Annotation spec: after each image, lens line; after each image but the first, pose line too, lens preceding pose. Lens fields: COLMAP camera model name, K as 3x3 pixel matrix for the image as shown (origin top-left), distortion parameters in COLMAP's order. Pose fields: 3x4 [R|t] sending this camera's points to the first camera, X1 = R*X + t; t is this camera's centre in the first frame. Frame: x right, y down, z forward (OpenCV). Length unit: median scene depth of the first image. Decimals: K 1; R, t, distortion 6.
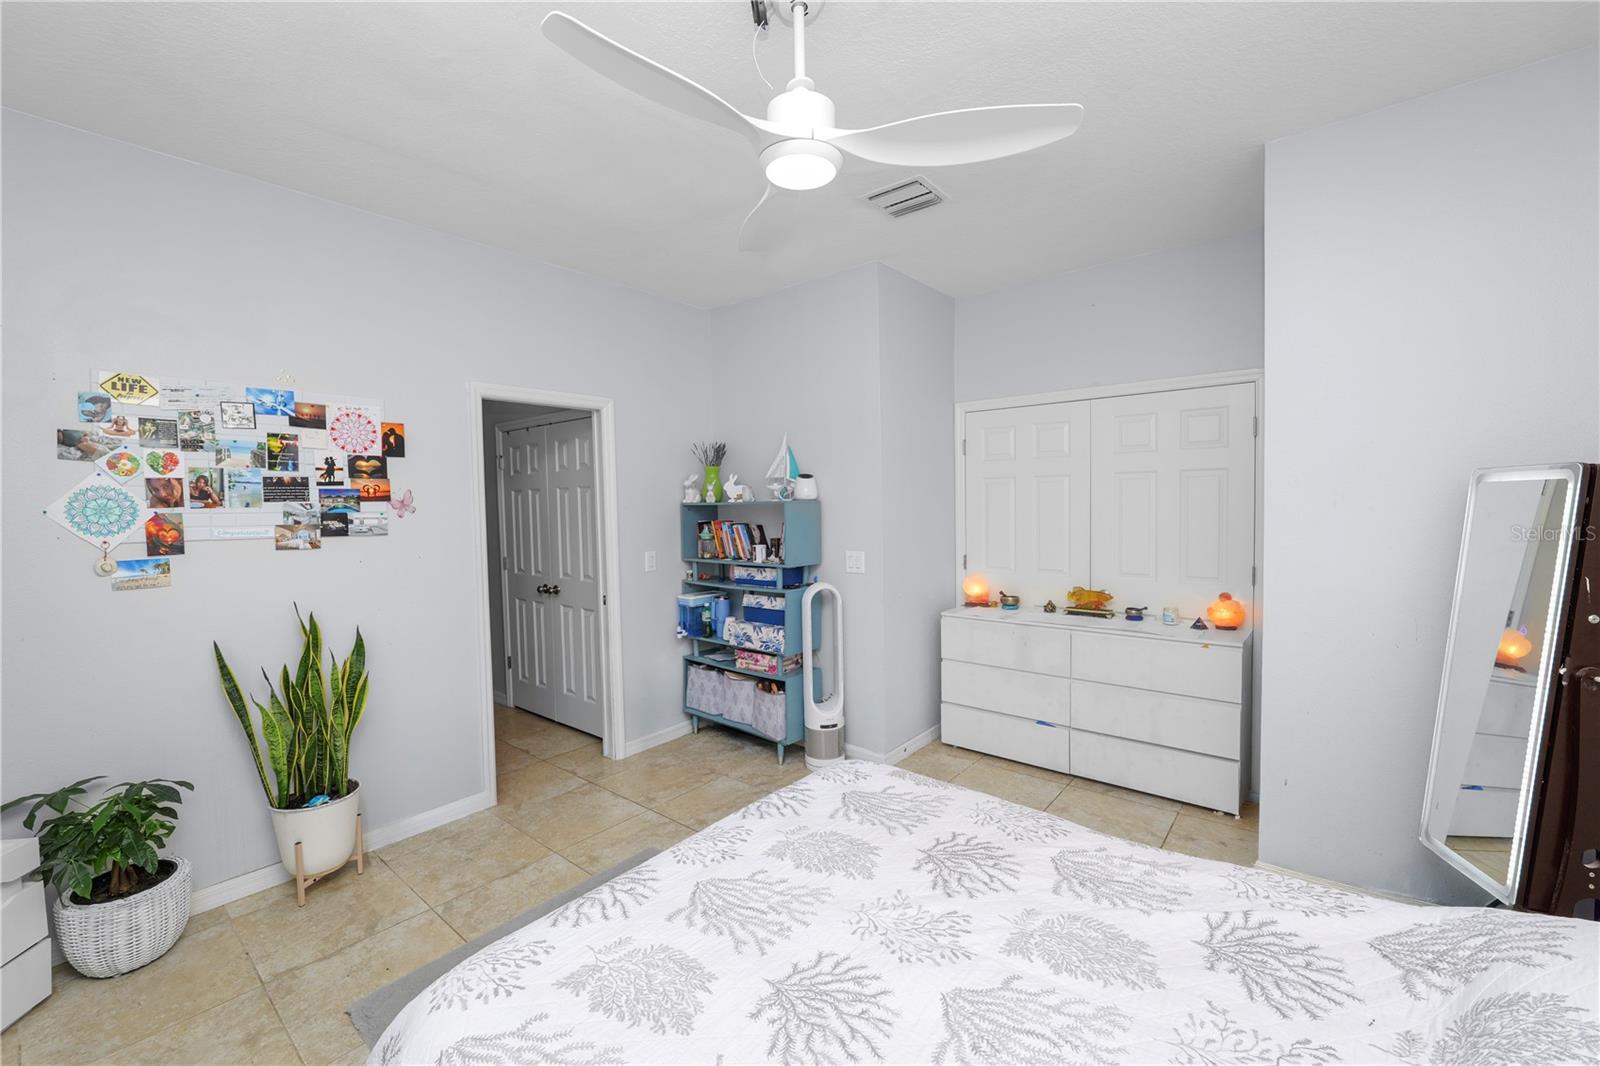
lens RADIAL K [[648.9, 0, 803.1], [0, 648.9, 530.1], [0, 0, 1]] dist [-0.011492, 0.000233]
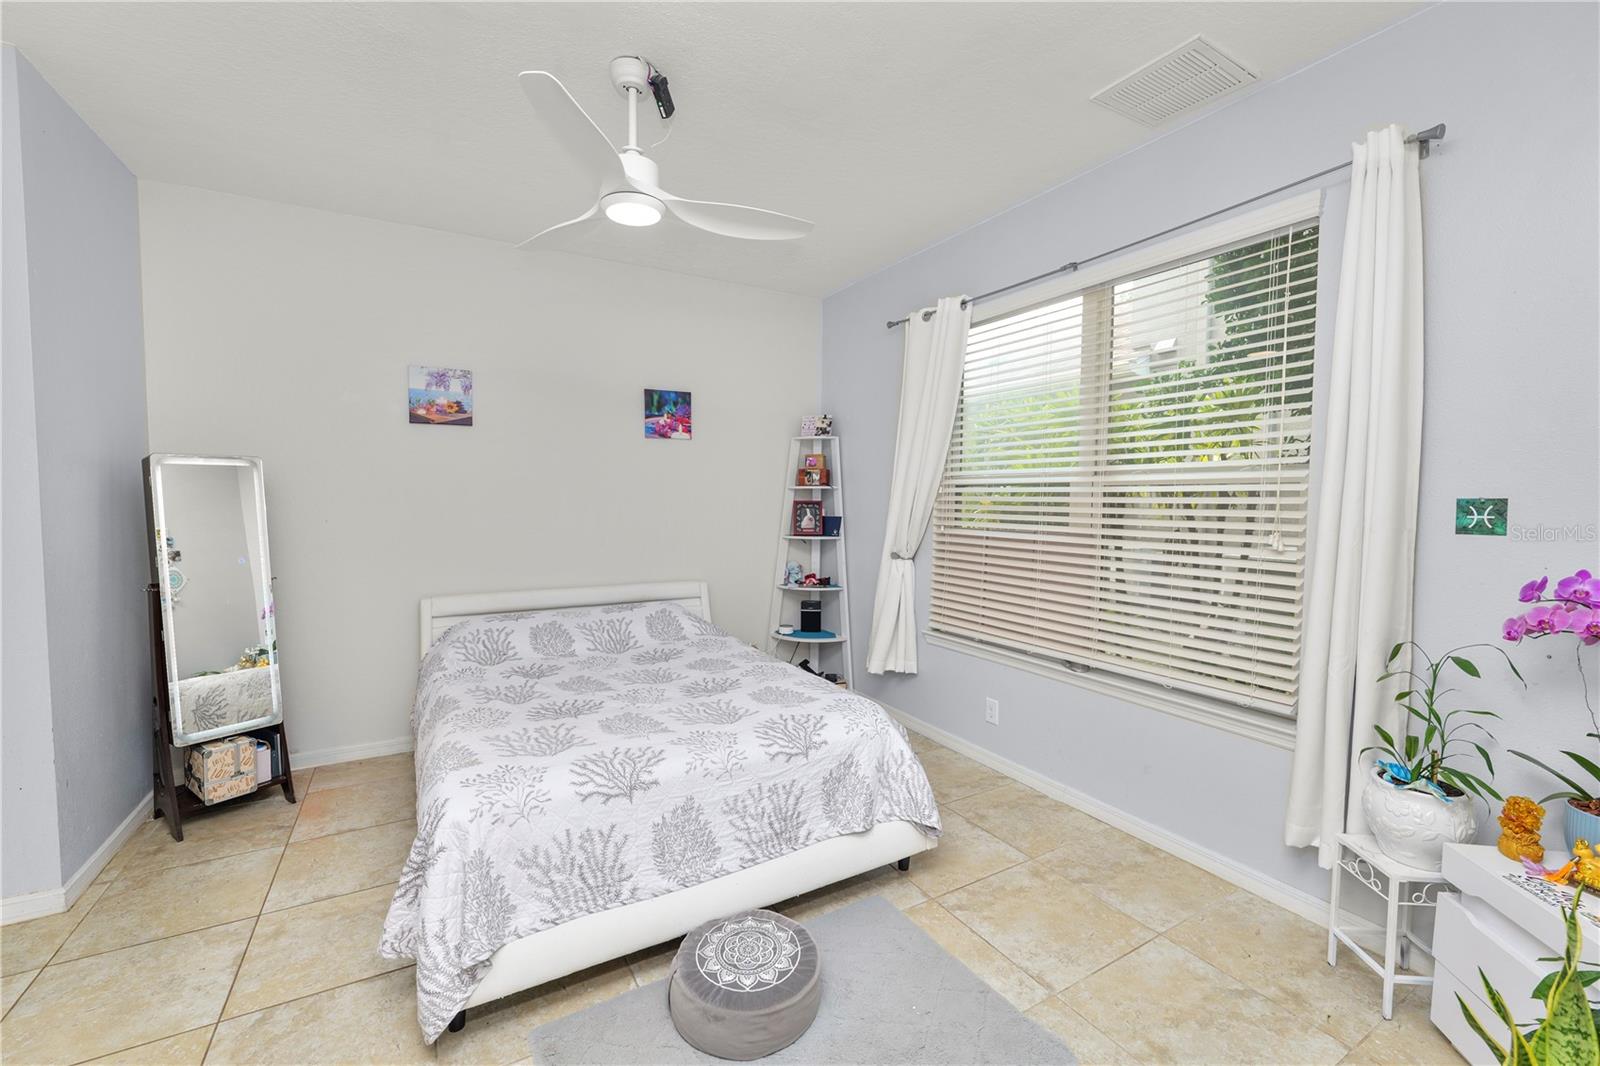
lens RADIAL K [[648.9, 0, 793.2], [0, 648.9, 540.9], [0, 0, 1]] dist [-0.011492, 0.000233]
pose [[-0.931272, -0.010037, 0.364185, -0.343011], [0.028953, 0.994420, 0.101443, -0.006827], [-0.363171, 0.105015, -0.925785, 0.940189]]
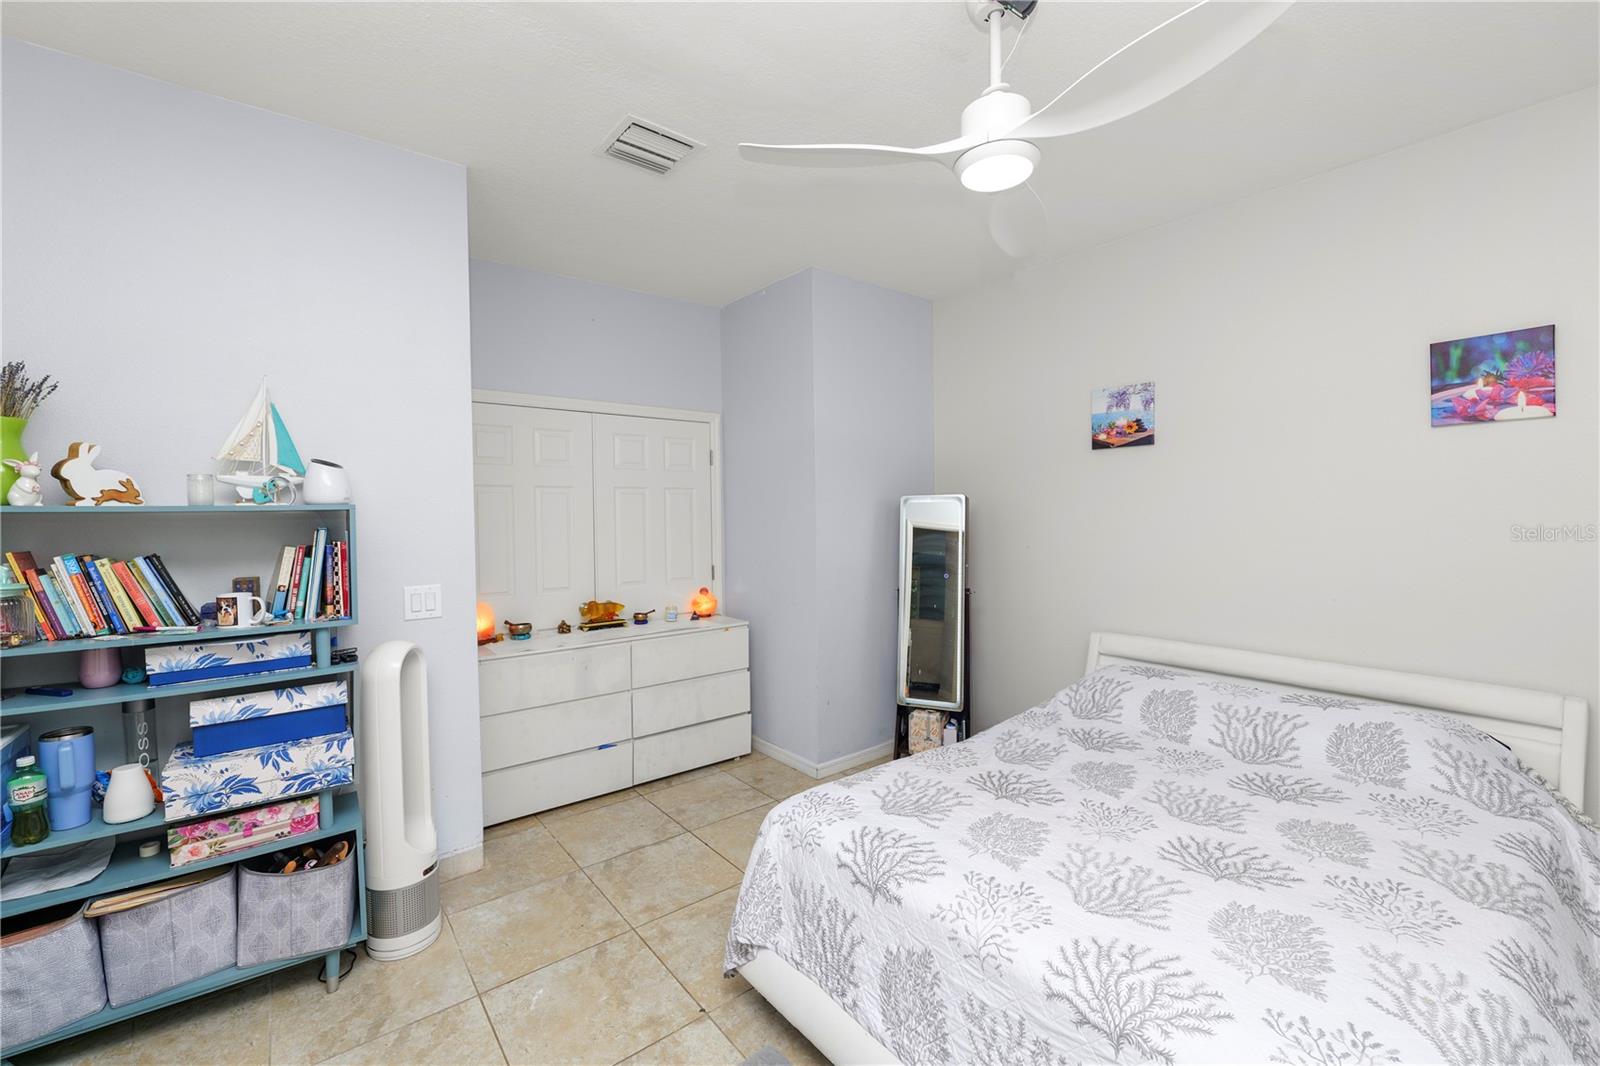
lens RADIAL K [[648.9, 0, 786.8], [0, 648.9, 532.3], [0, 0, 1]] dist [-0.011492, 0.000233]
pose [[0.216162, -0.012678, 0.976275, -0.468329], [0.048583, 0.998817, 0.002213, -0.004469], [-0.975148, 0.046952, 0.216522, 0.492098]]
